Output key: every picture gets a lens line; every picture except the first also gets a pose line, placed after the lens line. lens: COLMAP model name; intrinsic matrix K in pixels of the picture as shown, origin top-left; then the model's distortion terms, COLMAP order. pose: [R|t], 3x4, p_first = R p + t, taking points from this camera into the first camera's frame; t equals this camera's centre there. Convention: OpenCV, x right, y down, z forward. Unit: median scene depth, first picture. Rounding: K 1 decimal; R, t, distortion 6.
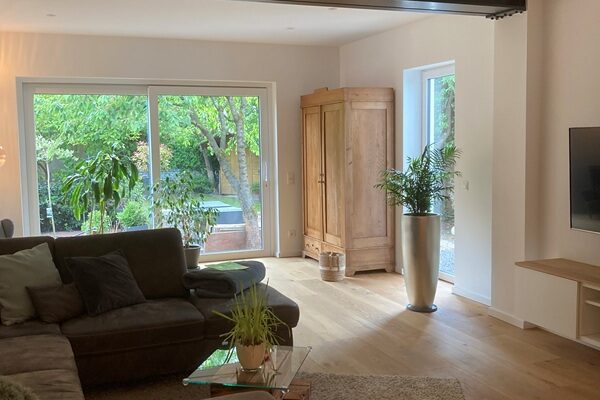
lens RADIAL K [[642.6, 0, 300.0], [0, 642.6, 200.0], [0, 0, 1]] dist [0.148790, -0.503302]
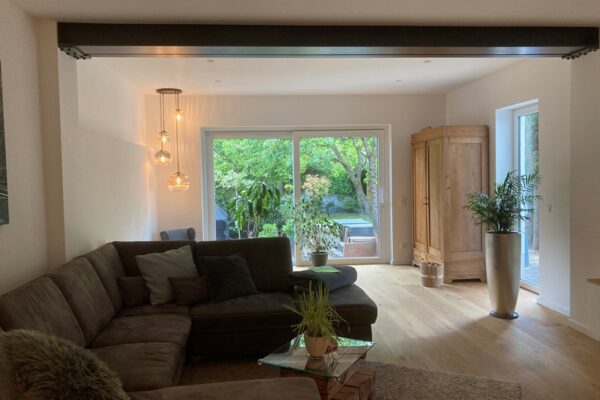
lens RADIAL K [[484.0, 0, 300.0], [0, 484.0, 200.0], [0, 0, 1]] dist [0.009265, -0.007371]
pose [[0.958082, 0.008898, -0.286355, 0.087244], [-0.020219, 0.999125, -0.036601, 0.003310], [0.285779, 0.040857, 0.957424, 0.072627]]
